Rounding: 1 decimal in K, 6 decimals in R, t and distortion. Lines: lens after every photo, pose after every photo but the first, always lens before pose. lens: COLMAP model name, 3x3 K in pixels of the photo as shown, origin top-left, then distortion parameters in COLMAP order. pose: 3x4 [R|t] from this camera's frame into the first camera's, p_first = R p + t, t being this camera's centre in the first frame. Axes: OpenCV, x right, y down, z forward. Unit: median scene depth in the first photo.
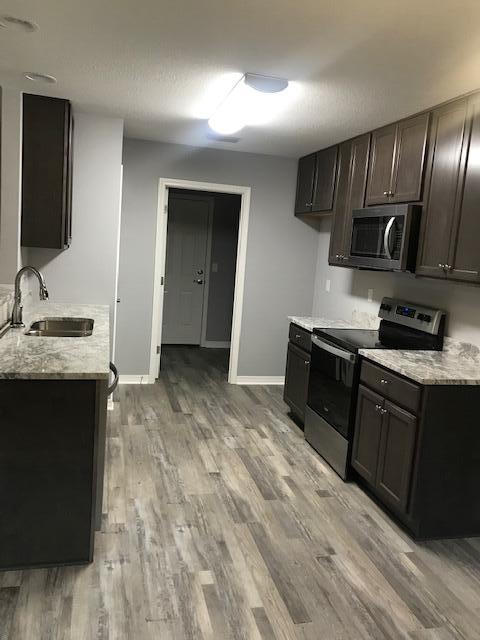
lens RADIAL K [[524.4, 0, 237.6], [0, 524.4, 314.2], [0, 0, 1]] dist [0.012271, 0.001672]
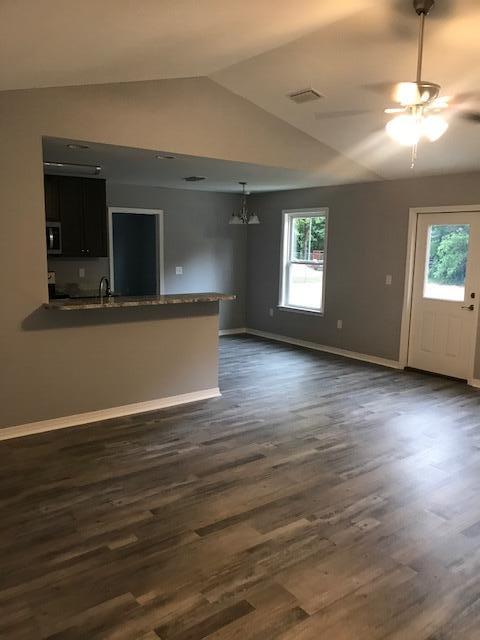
lens RADIAL K [[524.4, 0, 244.7], [0, 524.4, 321.3], [0, 0, 1]] dist [0.012271, 0.001672]
pose [[-0.392013, -0.223258, 0.892458, -2.495066], [0.075813, 0.958966, 0.273196, -0.453105], [-0.916830, 0.174756, -0.359002, 1.478990]]
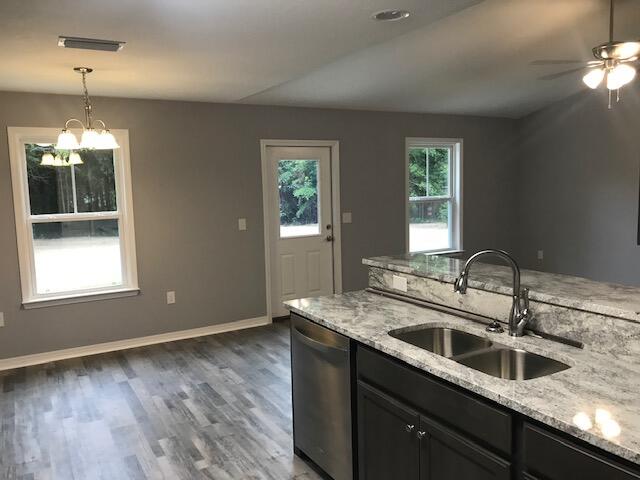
lens RADIAL K [[524.4, 0, 317.6], [0, 524.4, 241.2], [0, 0, 1]] dist [0.012271, 0.001672]
pose [[-0.960132, -0.017016, -0.279028, 0.032493], [-0.078426, 0.974457, 0.210437, -0.286663], [0.268320, 0.223930, -0.936942, 1.997475]]
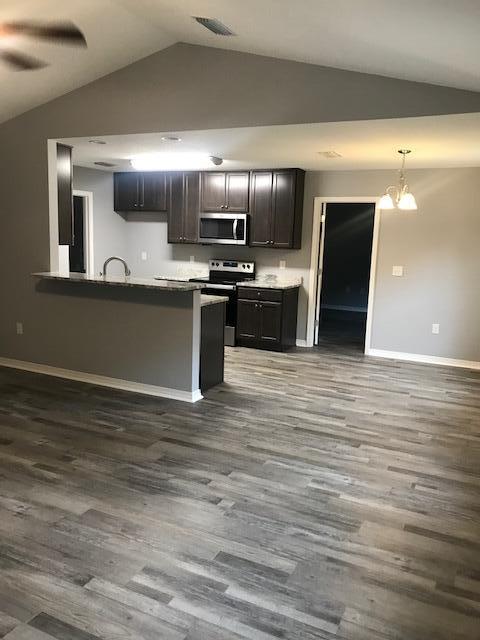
lens RADIAL K [[524.4, 0, 243.0], [0, 524.4, 318.8], [0, 0, 1]] dist [0.012271, 0.001672]
pose [[0.641983, -0.175042, 0.746470, -1.810233], [0.114214, 0.984561, 0.132645, -0.092556], [-0.758164, 0.000102, 0.652064, -0.544547]]
